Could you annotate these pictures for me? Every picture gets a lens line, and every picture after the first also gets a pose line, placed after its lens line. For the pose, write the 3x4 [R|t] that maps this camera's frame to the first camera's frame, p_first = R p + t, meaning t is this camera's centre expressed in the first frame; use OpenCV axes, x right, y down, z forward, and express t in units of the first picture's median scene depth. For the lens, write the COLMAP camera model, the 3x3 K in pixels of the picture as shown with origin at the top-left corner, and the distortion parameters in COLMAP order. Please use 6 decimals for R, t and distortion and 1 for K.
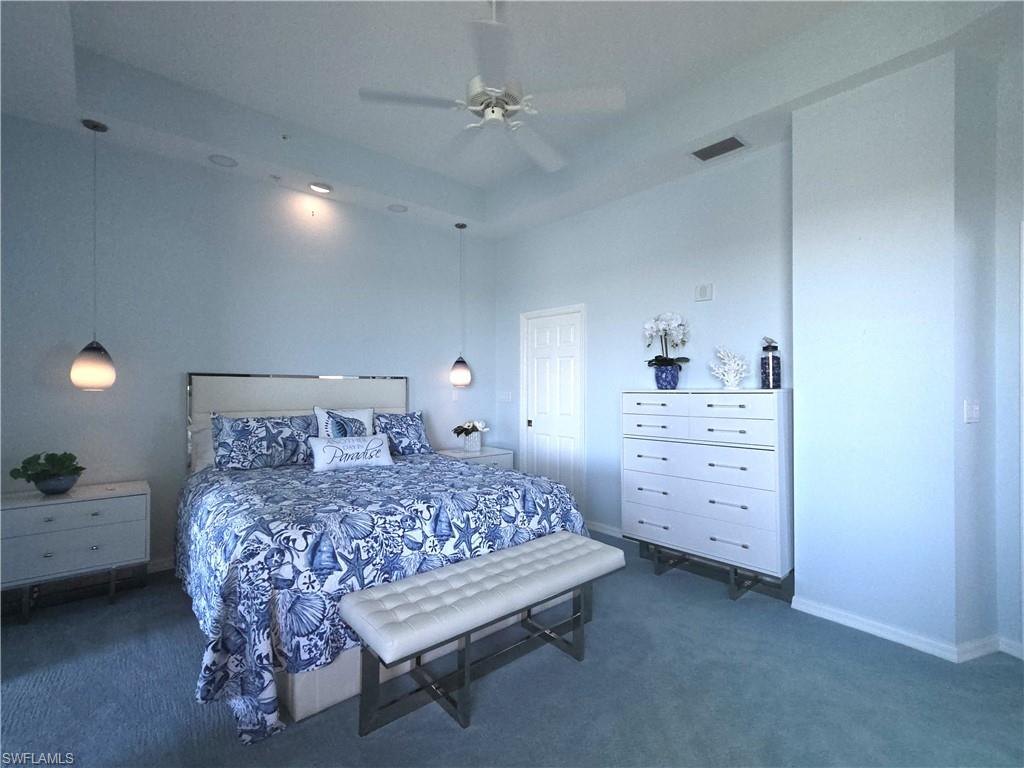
lens RADIAL K [[476.9, 0, 512.0], [0, 476.9, 384.0], [0, 0, 1]] dist [0.105040, -0.000084]
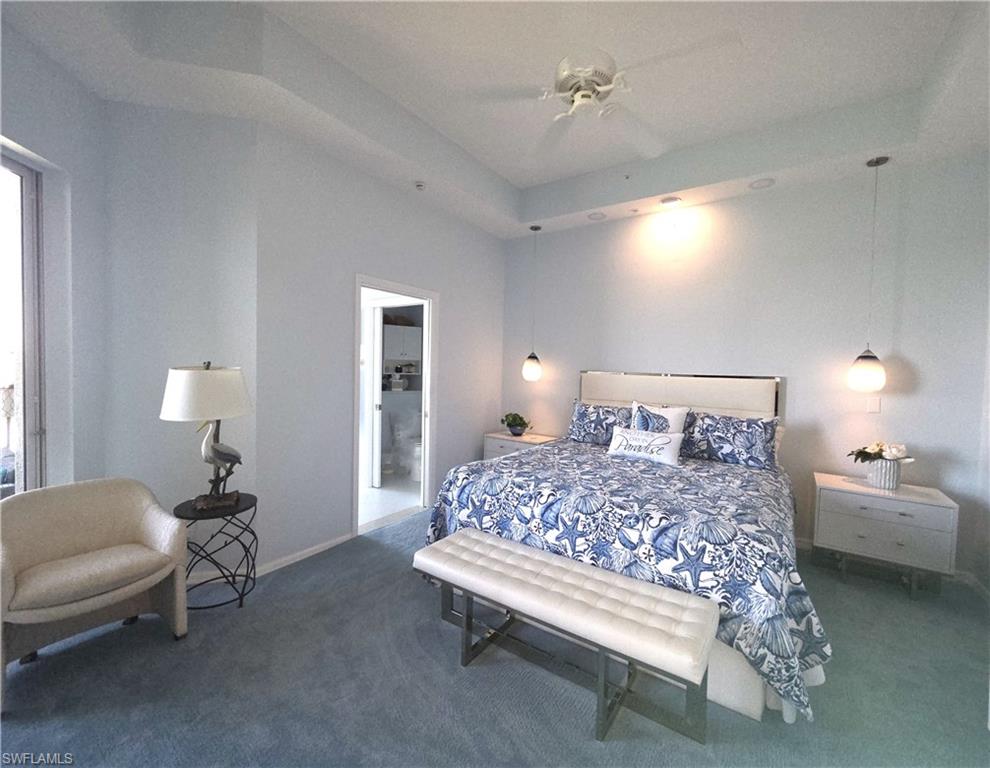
lens RADIAL K [[435.5, 0, 495.0], [0, 435.5, 384.0], [0, 0, 1]] dist [0.094697, 0.000104]
pose [[0.247137, 0.032509, -0.968435, 0.621684], [-0.018179, 0.999417, 0.028909, -0.019023], [0.968810, 0.010461, 0.247584, 0.511894]]
